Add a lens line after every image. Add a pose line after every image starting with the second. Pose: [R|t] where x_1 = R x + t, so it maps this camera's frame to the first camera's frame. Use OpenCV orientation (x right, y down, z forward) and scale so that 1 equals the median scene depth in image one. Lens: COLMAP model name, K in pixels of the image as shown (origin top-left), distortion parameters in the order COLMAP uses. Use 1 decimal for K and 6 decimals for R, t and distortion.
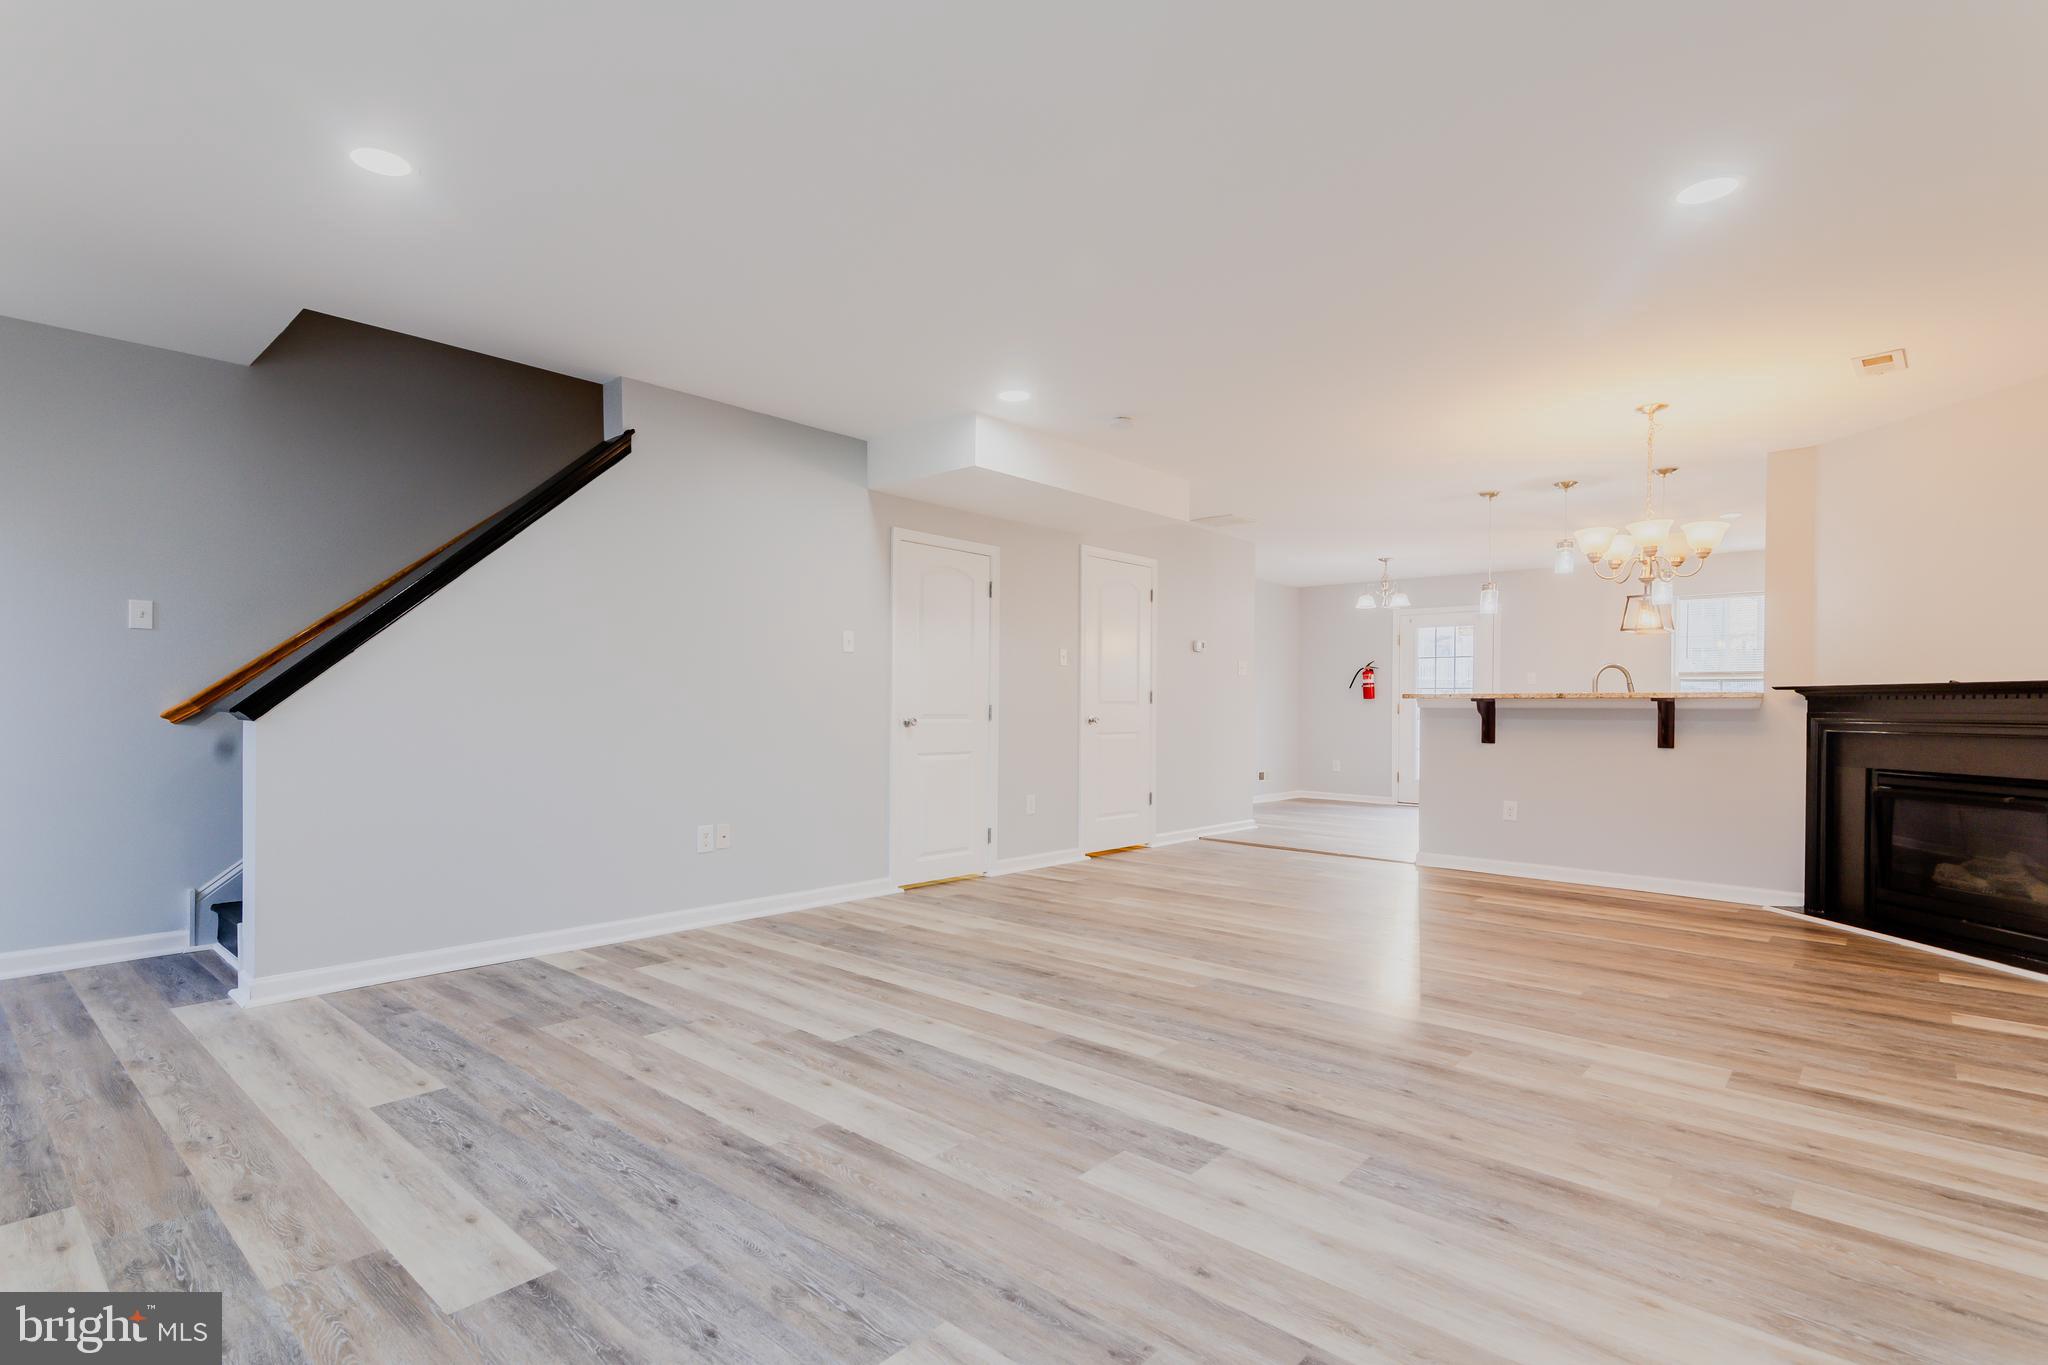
lens RADIAL K [[984.9, 0, 1013.0], [0, 984.9, 697.4], [0, 0, 1]] dist [0.019745, -0.003860]
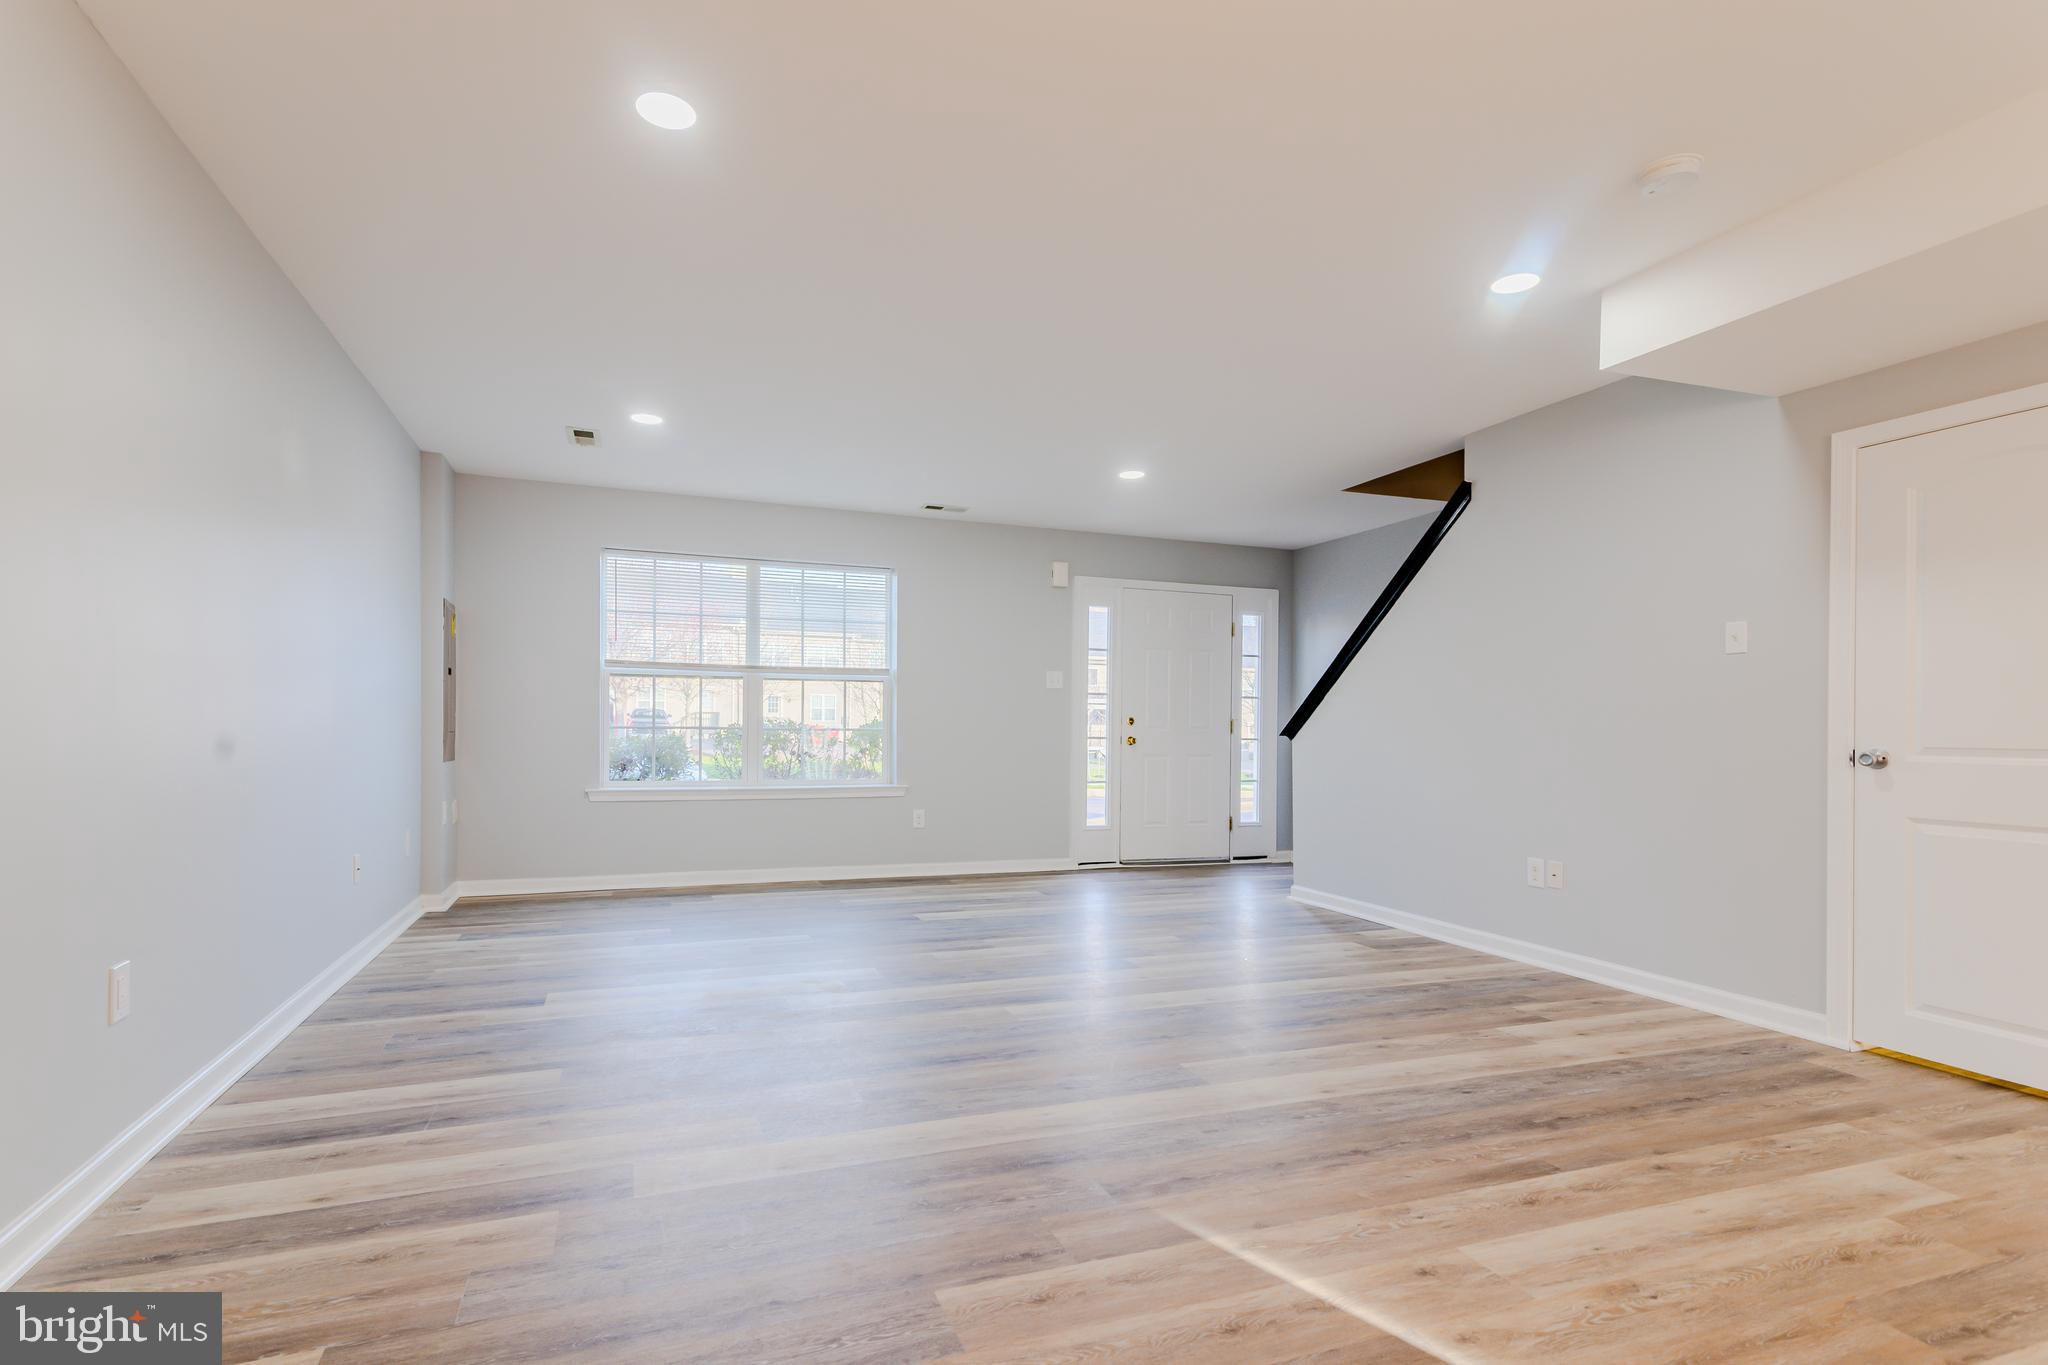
lens RADIAL K [[1026.9, 0, 978.7], [0, 1026.9, 706.9], [0, 0, 1]] dist [0.004772, -0.000048]
pose [[-0.484549, -0.033491, -0.874123, 1.289634], [-0.009114, 0.999406, -0.033238, 0.036712], [0.874717, -0.008138, -0.484566, 1.612140]]
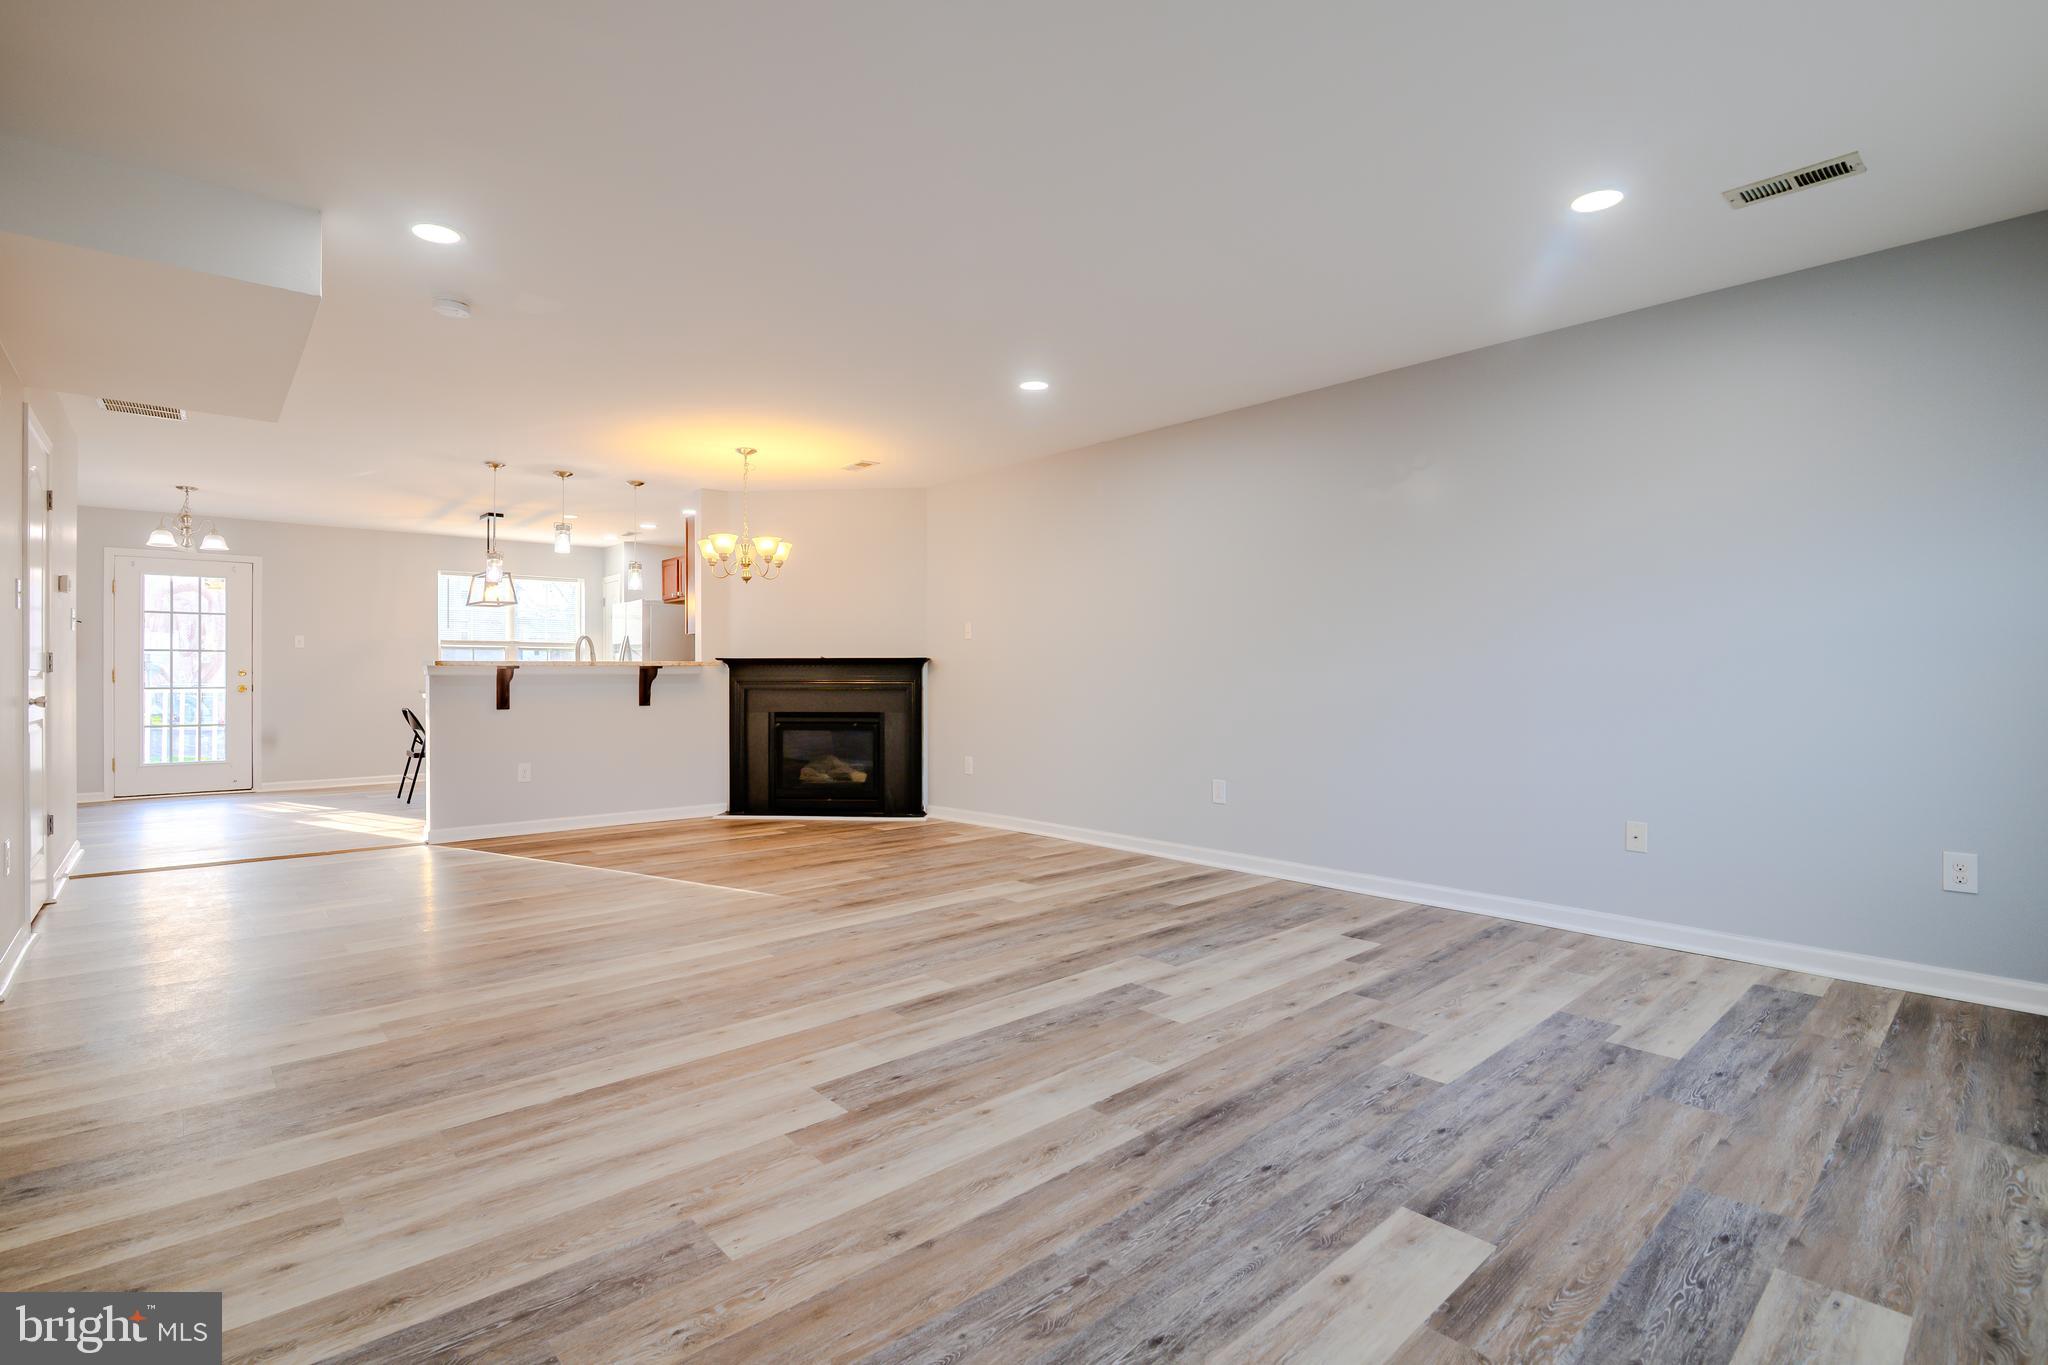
lens RADIAL K [[945.6, 0, 1011.5], [0, 945.6, 666.4], [0, 0, 1]] dist [-0.017055, 0.001078]
pose [[0.116953, -0.002243, 0.993135, -0.957724], [-0.006633, 0.999973, 0.003040, -0.012297], [-0.993115, -0.006943, 0.116935, 0.819586]]
